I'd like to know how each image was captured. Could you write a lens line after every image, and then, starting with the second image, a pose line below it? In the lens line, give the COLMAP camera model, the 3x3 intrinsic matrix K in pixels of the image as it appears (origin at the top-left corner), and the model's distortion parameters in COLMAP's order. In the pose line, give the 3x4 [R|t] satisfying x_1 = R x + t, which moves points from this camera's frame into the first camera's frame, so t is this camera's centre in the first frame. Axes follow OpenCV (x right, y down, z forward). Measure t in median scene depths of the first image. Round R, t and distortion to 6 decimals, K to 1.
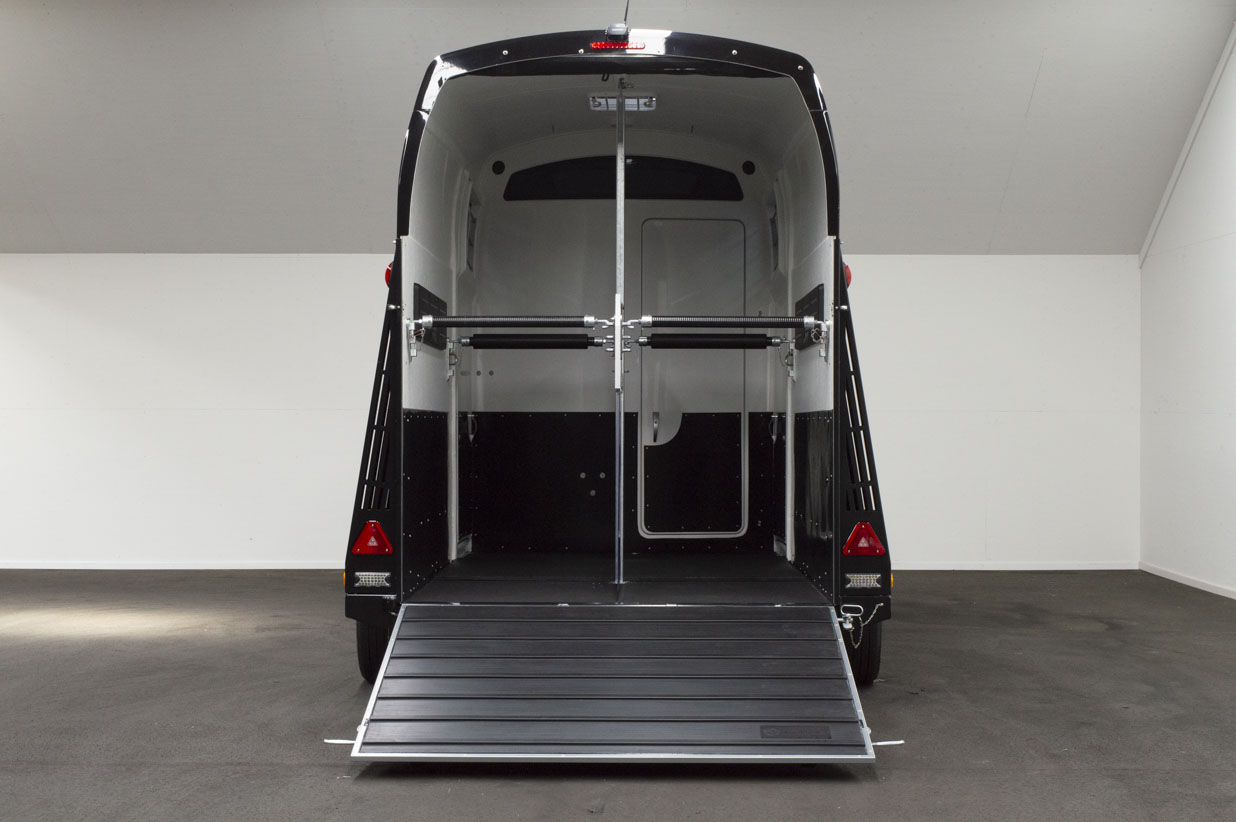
lens RADIAL K [[1982.4, 0, 624.6], [0, 1982.4, 403.0], [0, 0, 1]] dist [0.007538, 0.115683]
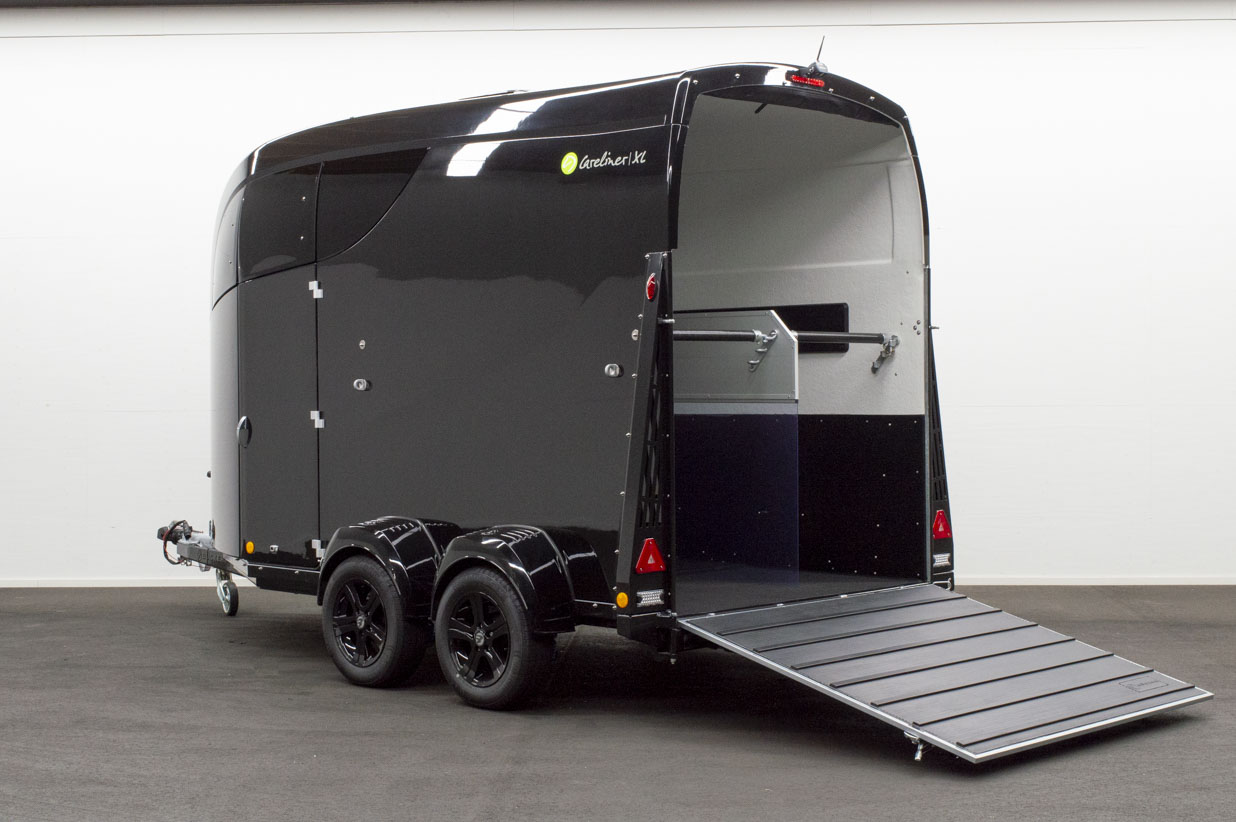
lens RADIAL K [[1877.9, 0, 615.6], [0, 1877.9, 379.7], [0, 0, 1]] dist [0.006144, 0.007291]
pose [[0.694691, -0.008355, 0.719260, -0.715301], [0.005132, 0.999965, 0.006659, -0.022429], [-0.719290, -0.000934, 0.694709, 0.325184]]
